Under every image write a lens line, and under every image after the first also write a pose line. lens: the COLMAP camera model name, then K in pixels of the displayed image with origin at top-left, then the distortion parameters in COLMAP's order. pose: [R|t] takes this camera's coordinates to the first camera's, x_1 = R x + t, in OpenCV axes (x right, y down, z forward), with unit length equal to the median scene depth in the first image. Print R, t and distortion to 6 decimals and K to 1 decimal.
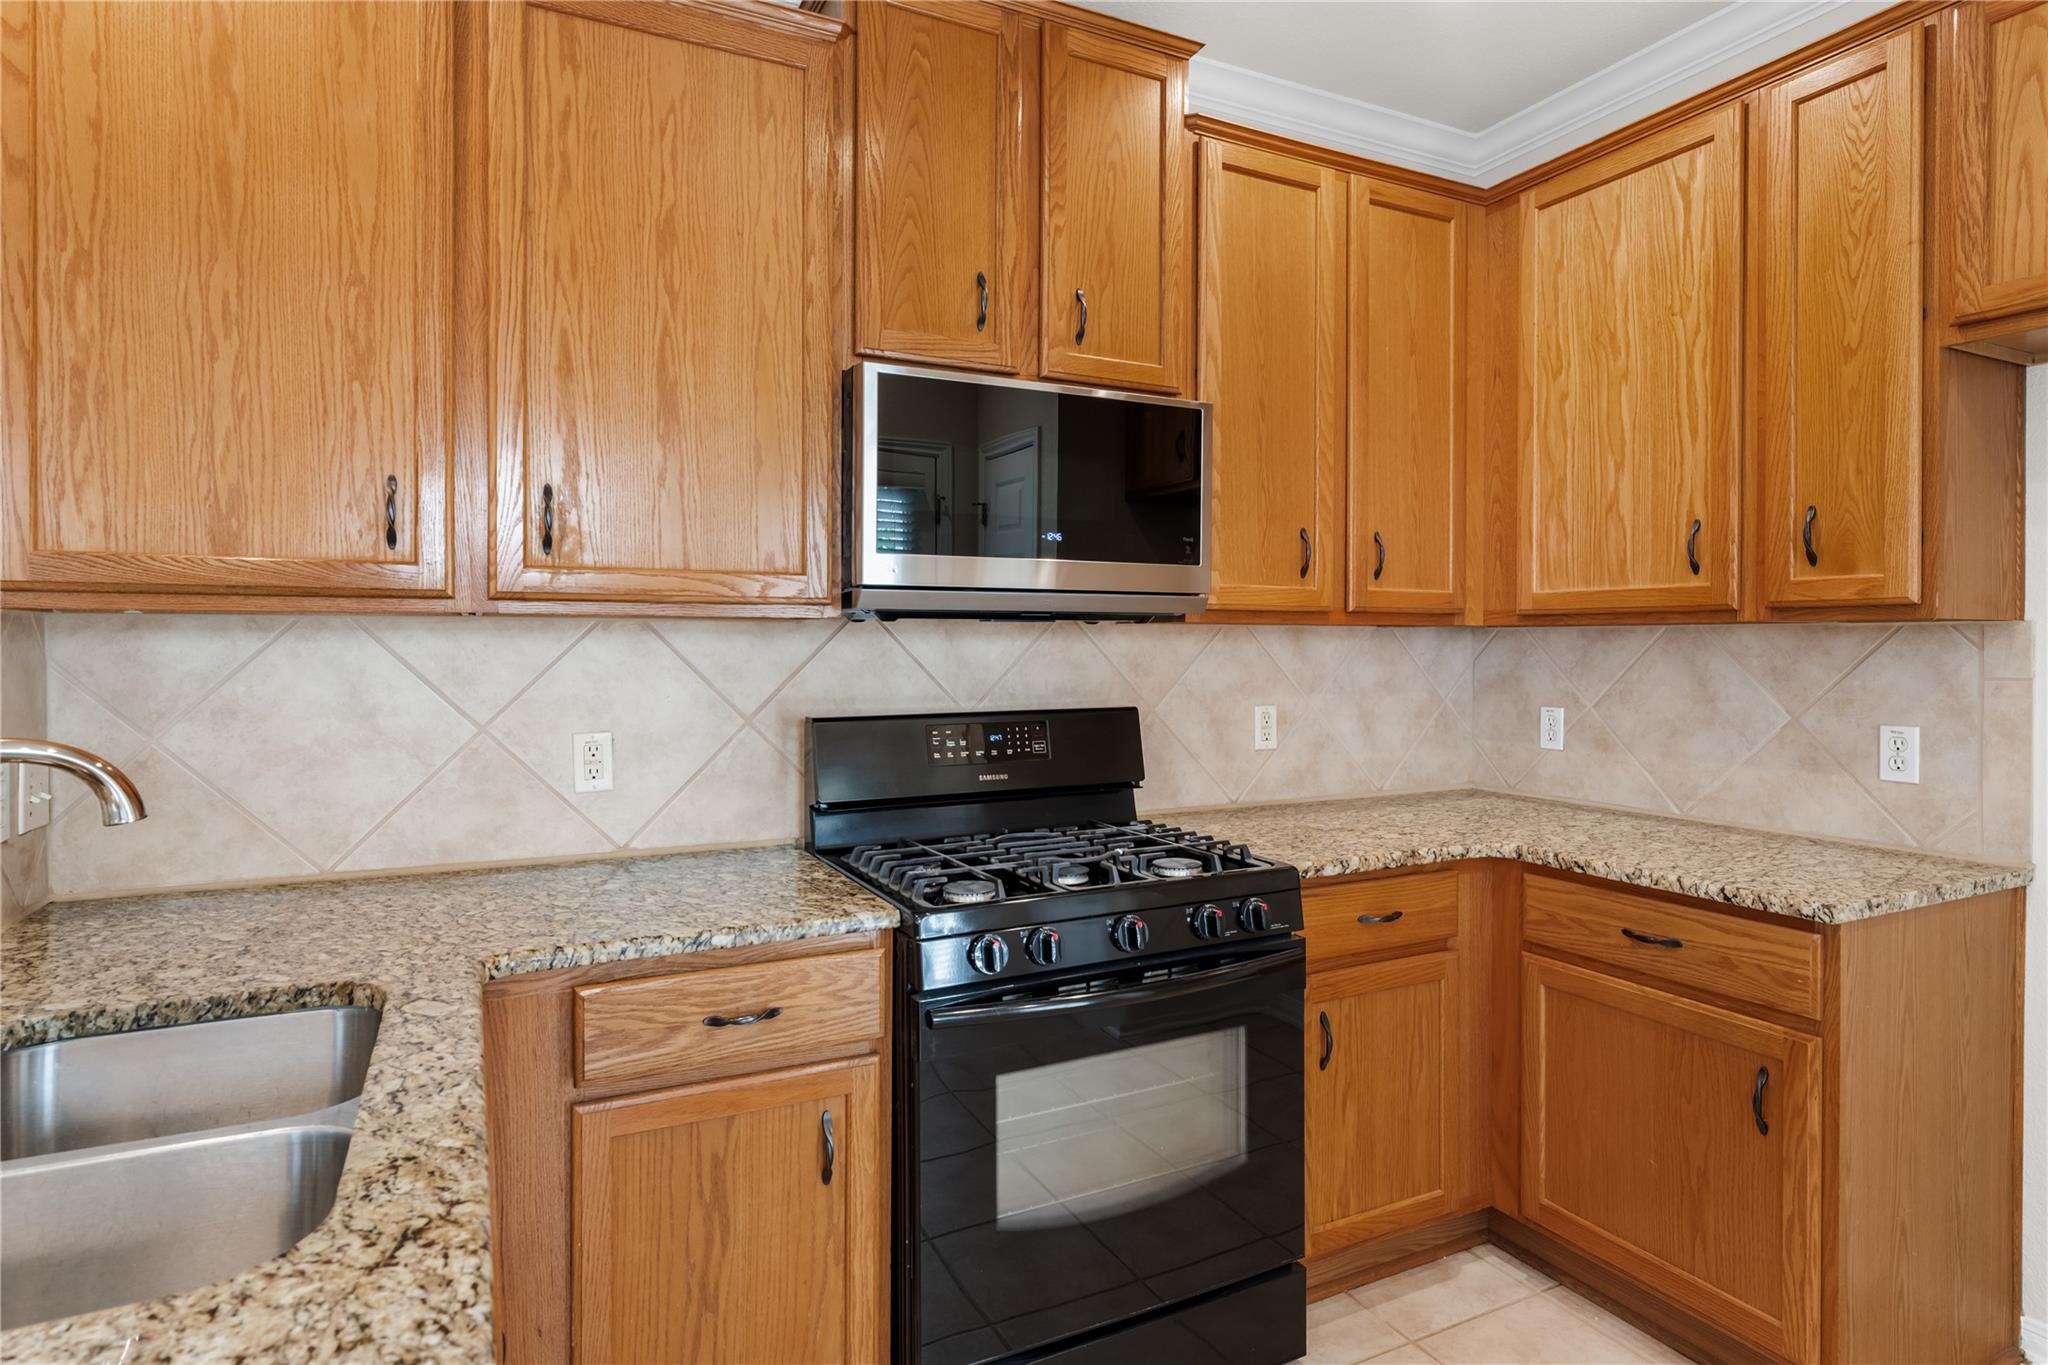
lens RADIAL K [[1102.7, 0, 1029.0], [0, 1102.7, 649.0], [0, 0, 1]] dist [-0.003264, -0.000171]
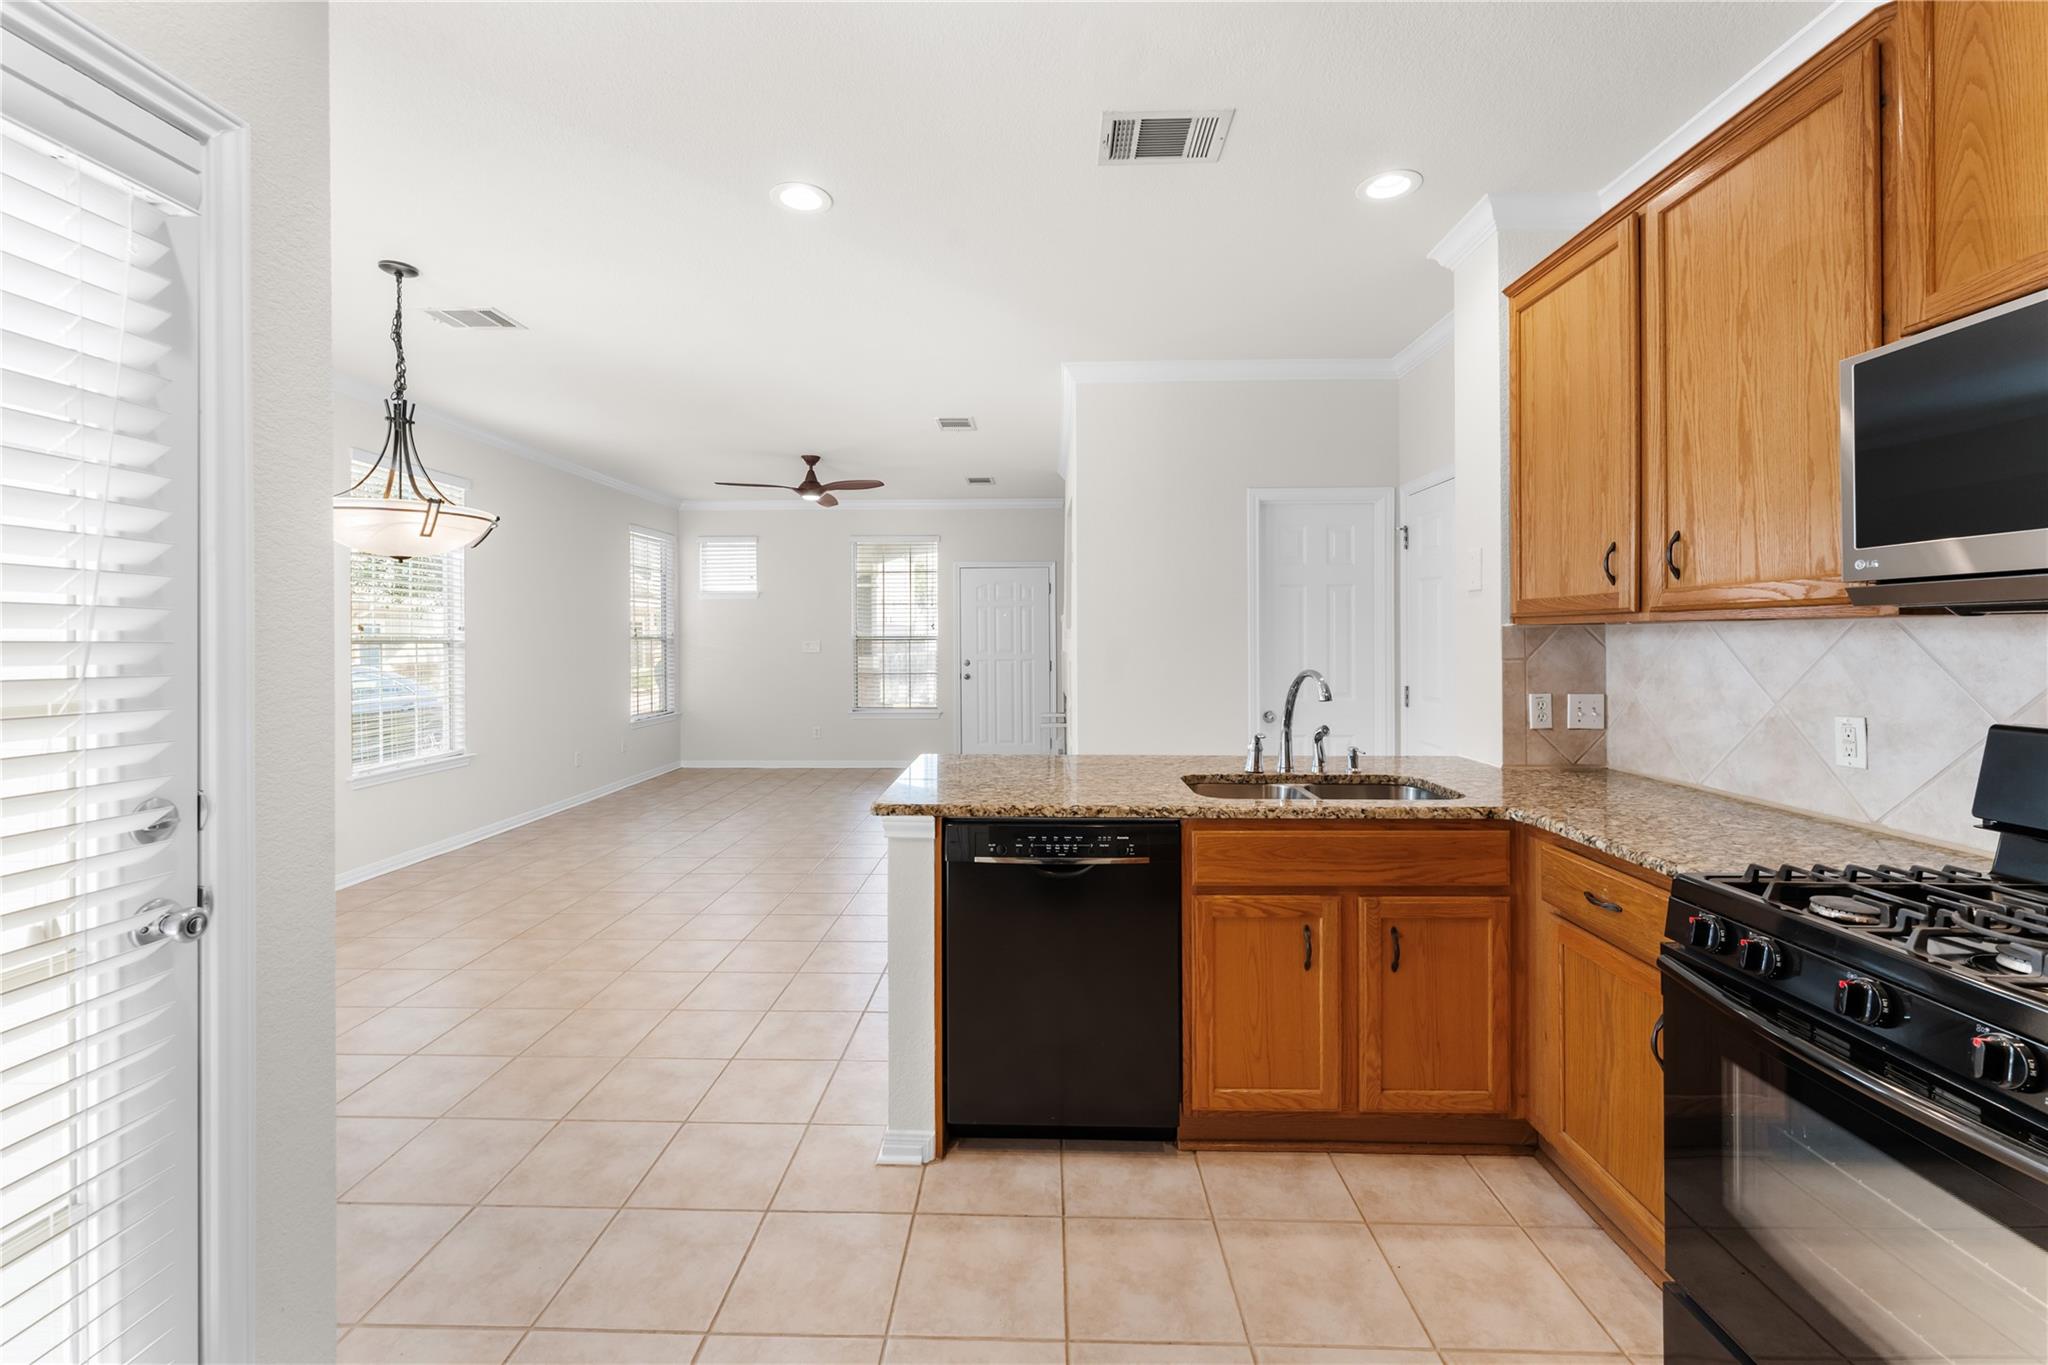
lens RADIAL K [[832.2, 0, 1026.1], [0, 832.2, 642.0], [0, 0, 1]] dist [0.000503, -0.000081]
pose [[-0.468265, 0.005257, -0.883572, 0.853100], [-0.001571, 0.999976, 0.006782, -0.008677], [0.883587, 0.004564, -0.468245, 0.687842]]
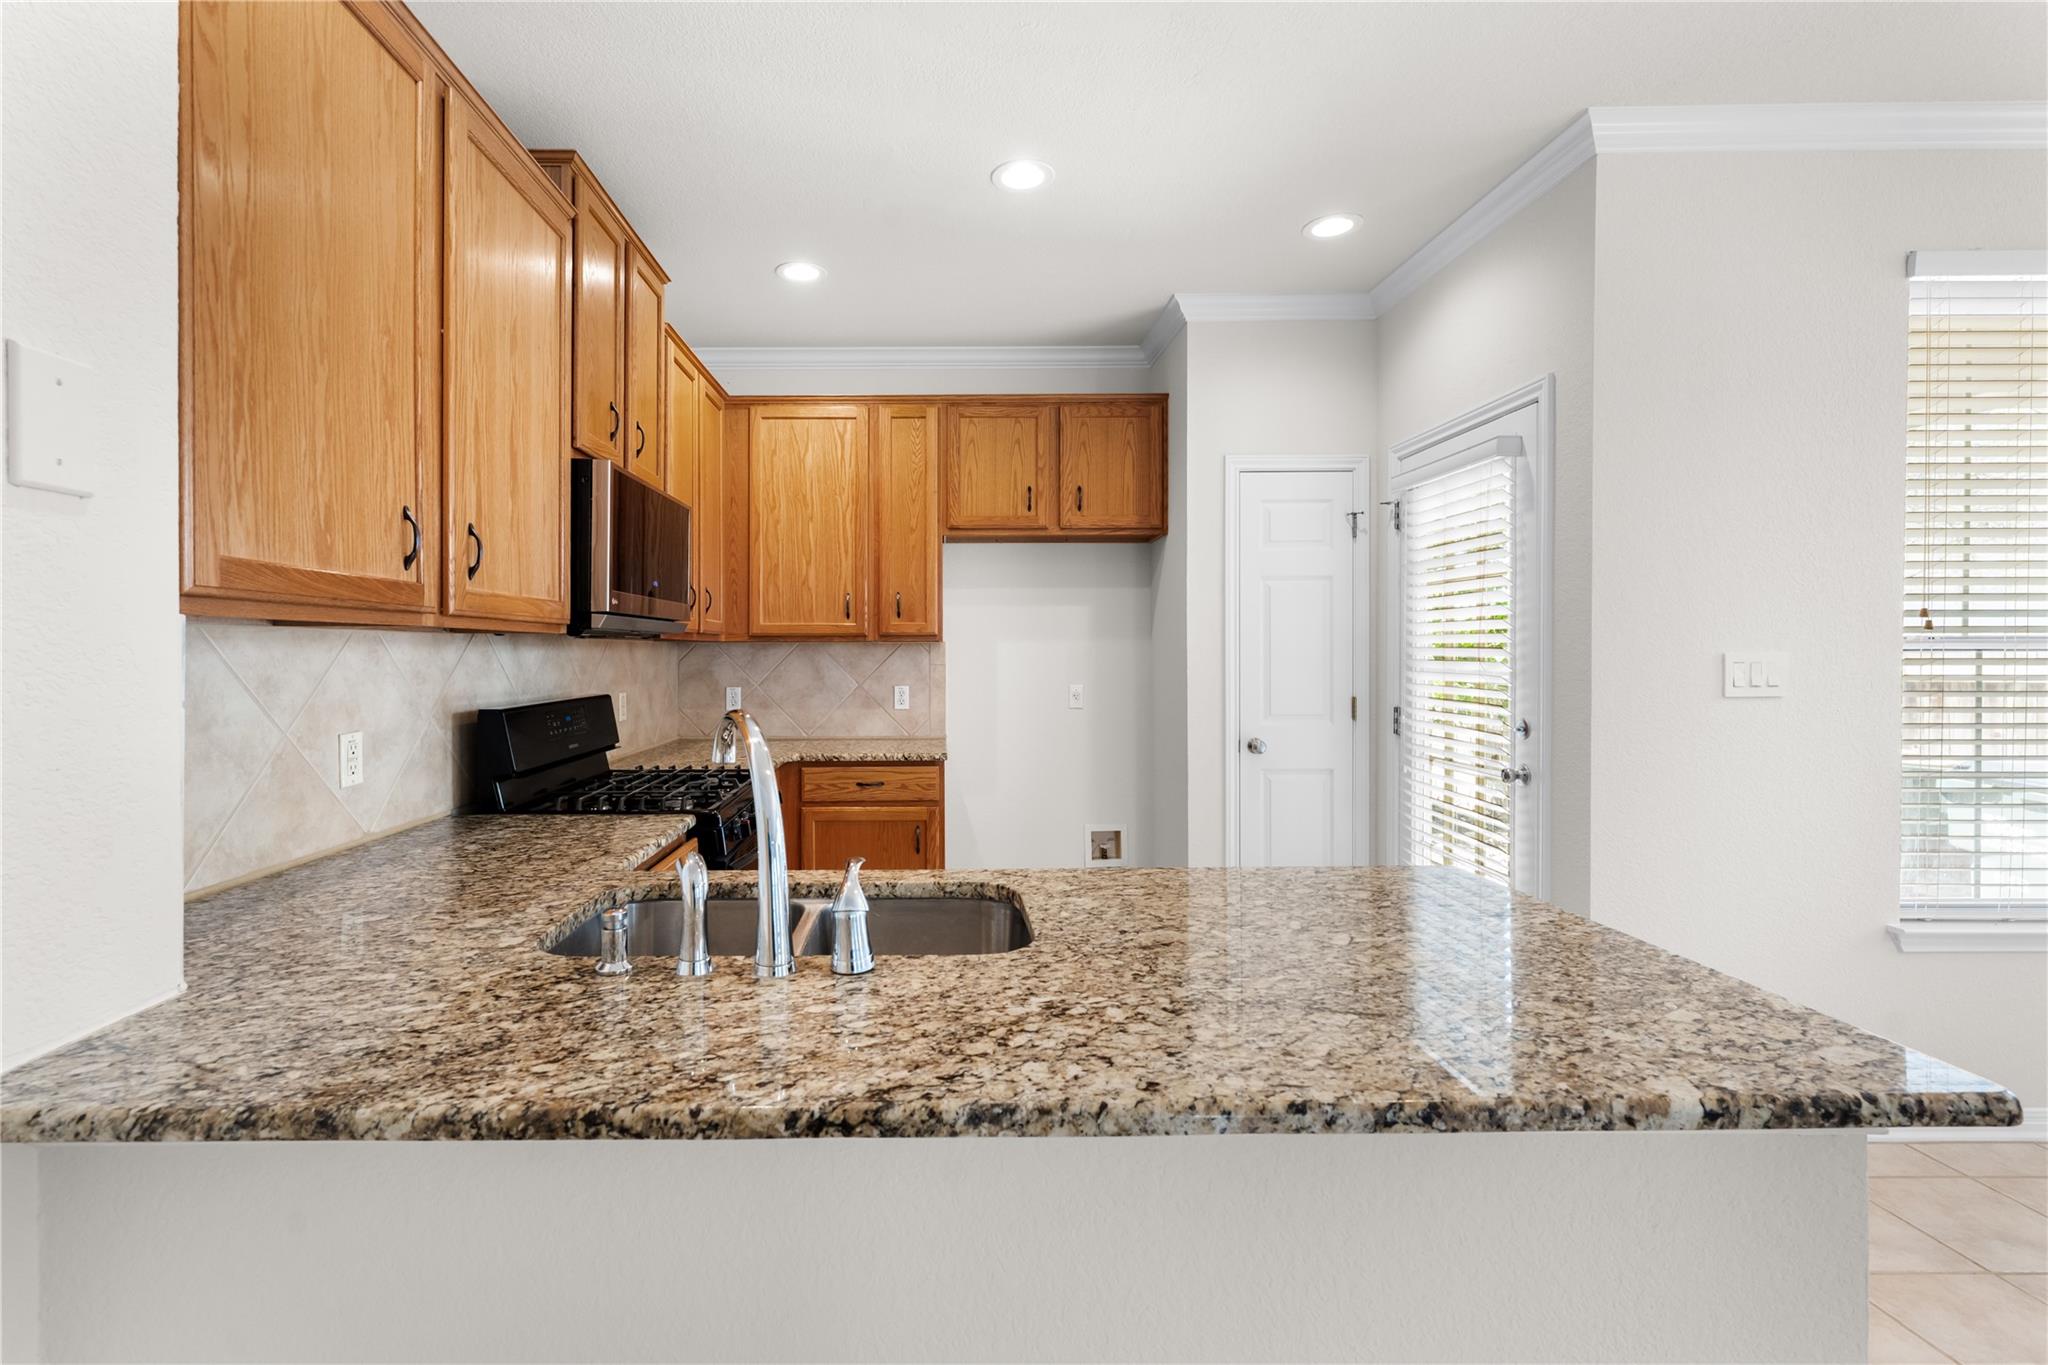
lens RADIAL K [[892.6, 0, 938.2], [0, 892.6, 662.5], [0, 0, 1]] dist [0.000207, -0.000102]
pose [[0.450402, -0.013007, 0.892731, -1.001295], [0.007833, 0.999913, 0.010617, 0.000165], [-0.892792, 0.002211, 0.450464, 0.070514]]
